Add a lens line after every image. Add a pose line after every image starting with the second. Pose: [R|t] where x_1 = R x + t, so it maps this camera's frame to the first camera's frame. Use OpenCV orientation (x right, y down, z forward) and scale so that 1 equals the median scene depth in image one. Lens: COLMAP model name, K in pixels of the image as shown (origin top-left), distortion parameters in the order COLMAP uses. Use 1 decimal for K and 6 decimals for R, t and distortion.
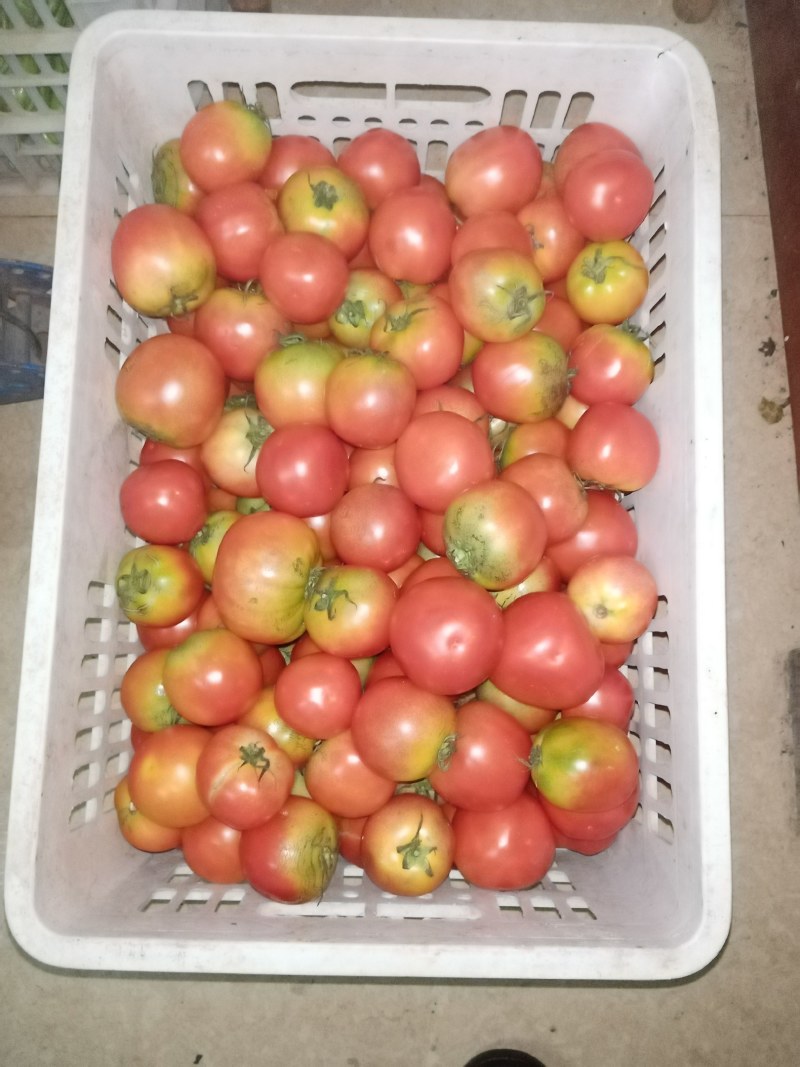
lens RADIAL K [[845.6, 0, 397.6], [0, 845.6, 537.9], [0, 0, 1]] dist [0.013416, 0.010313]
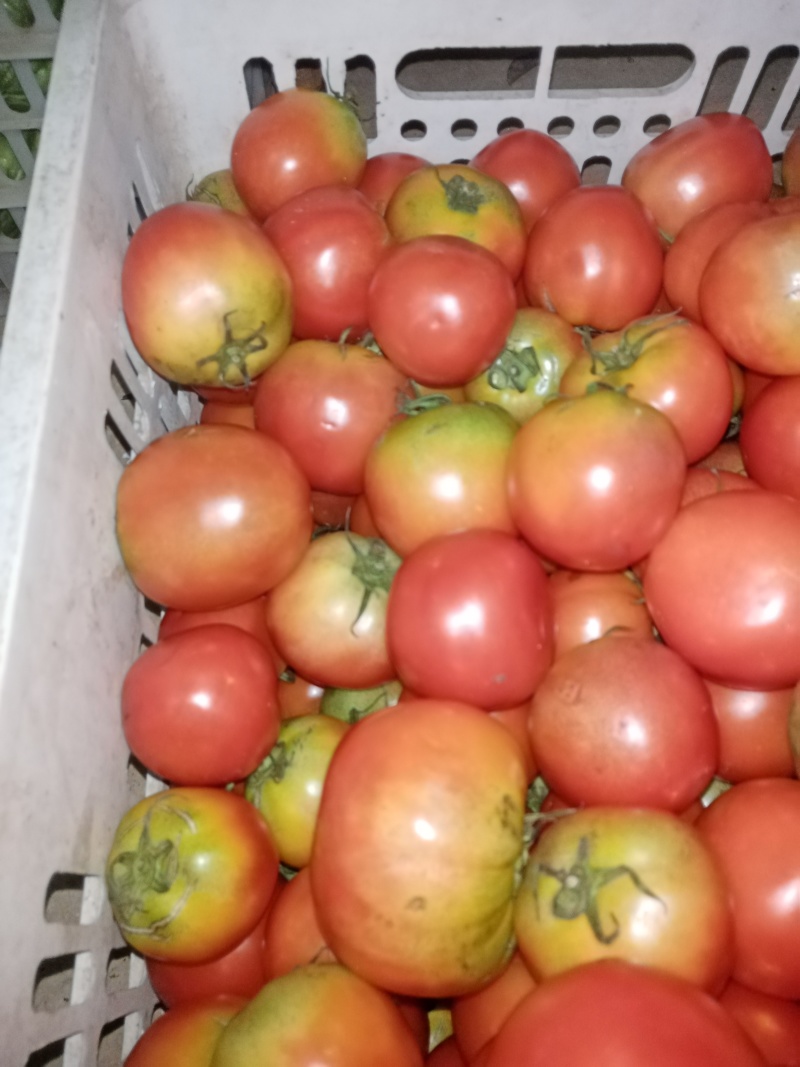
lens RADIAL K [[842.6, 0, 395.1], [0, 842.6, 535.6], [0, 0, 1]] dist [0.018397, -0.001150]
pose [[0.998359, -0.057270, 0.000258, -0.154414], [0.055122, 0.959668, -0.275680, 0.010483], [0.015541, 0.275242, 0.961249, 0.475922]]
